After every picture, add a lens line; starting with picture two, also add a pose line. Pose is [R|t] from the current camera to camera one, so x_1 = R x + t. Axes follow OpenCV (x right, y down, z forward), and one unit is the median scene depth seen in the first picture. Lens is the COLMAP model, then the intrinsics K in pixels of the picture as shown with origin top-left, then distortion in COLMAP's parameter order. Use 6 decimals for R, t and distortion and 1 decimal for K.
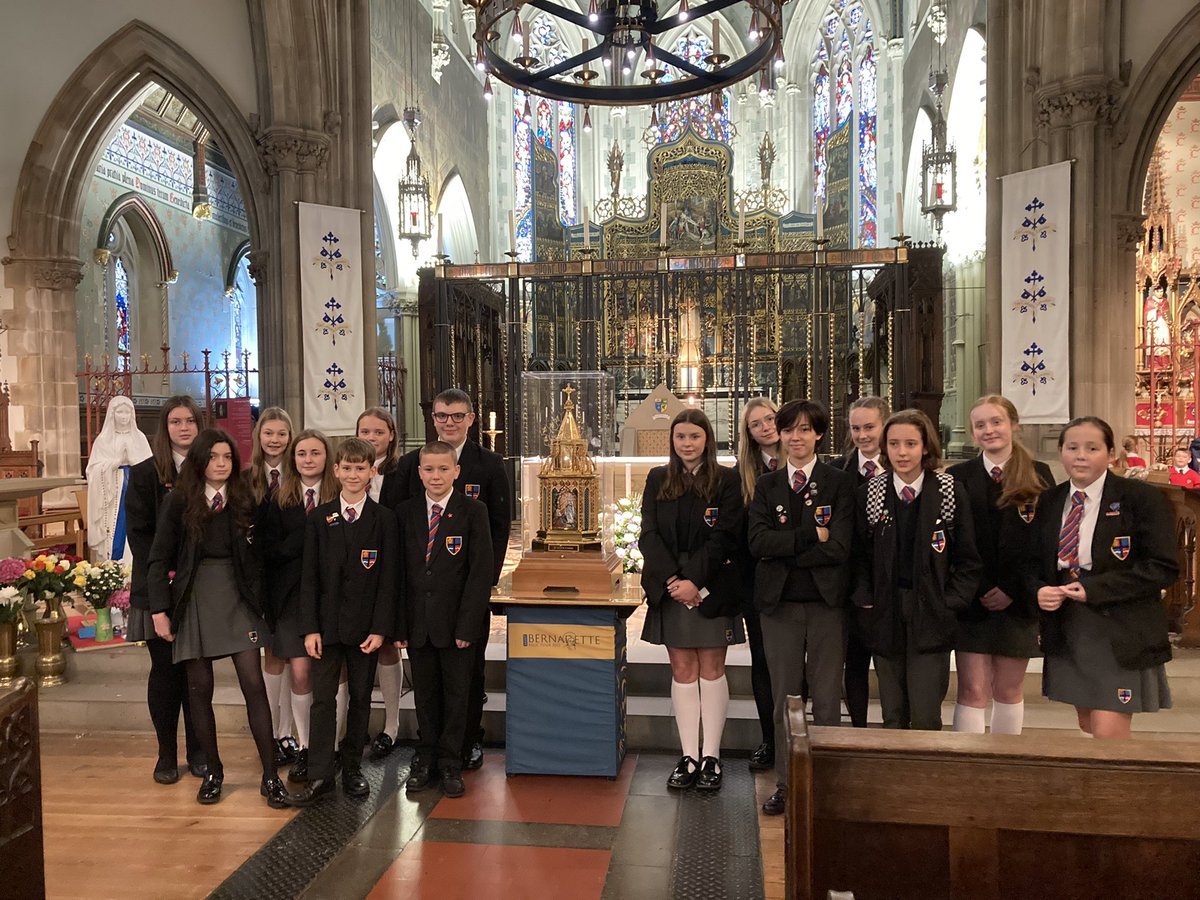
lens RADIAL K [[995.3, 0, 601.6], [0, 995.3, 462.6], [0, 0, 1]] dist [0.031818, 0.004139]
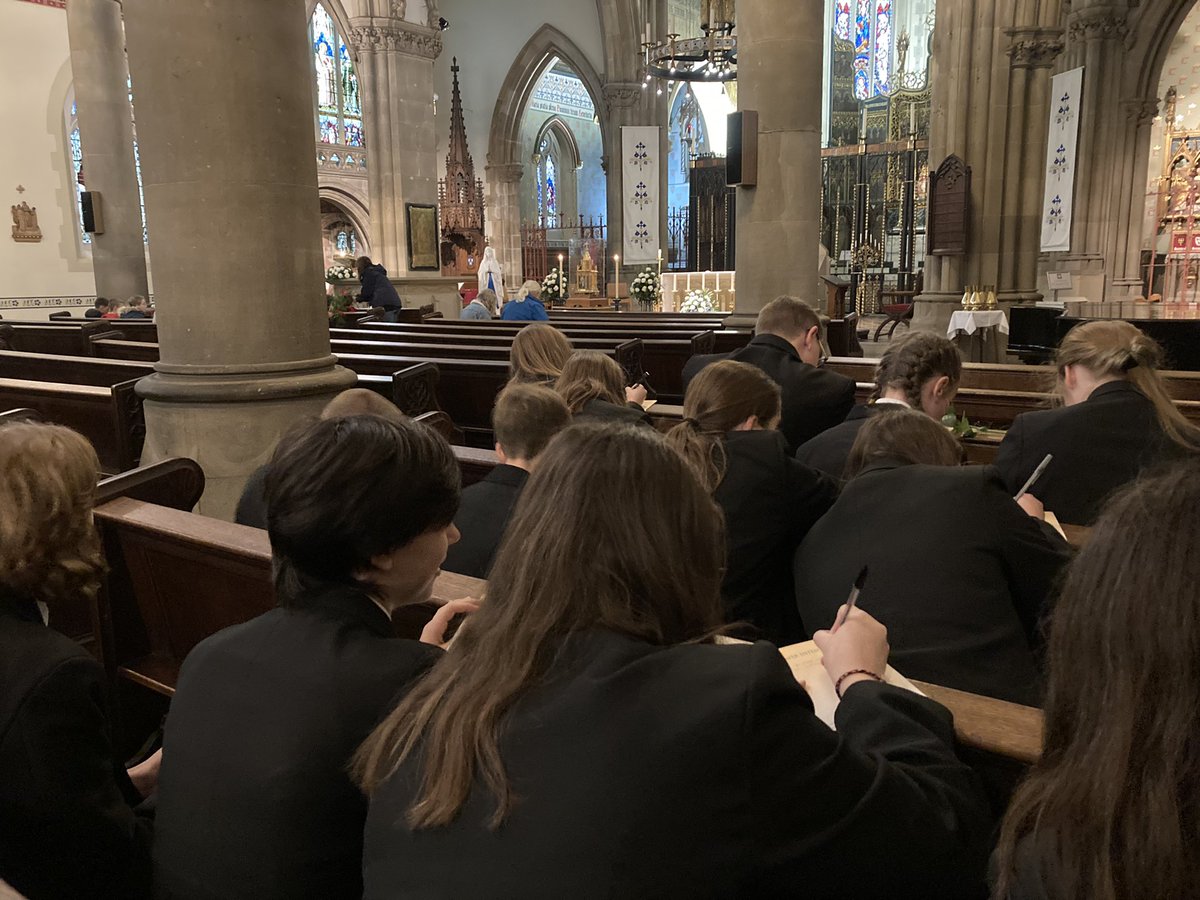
lens RADIAL K [[995.3, 0, 596.0], [0, 995.3, 445.4], [0, 0, 1]] dist [0.031818, 0.004139]
pose [[0.886527, 0.077410, -0.456154, 0.436584], [-0.010225, 0.988941, 0.147954, 0.026930], [0.462563, -0.126501, 0.877515, -0.542684]]
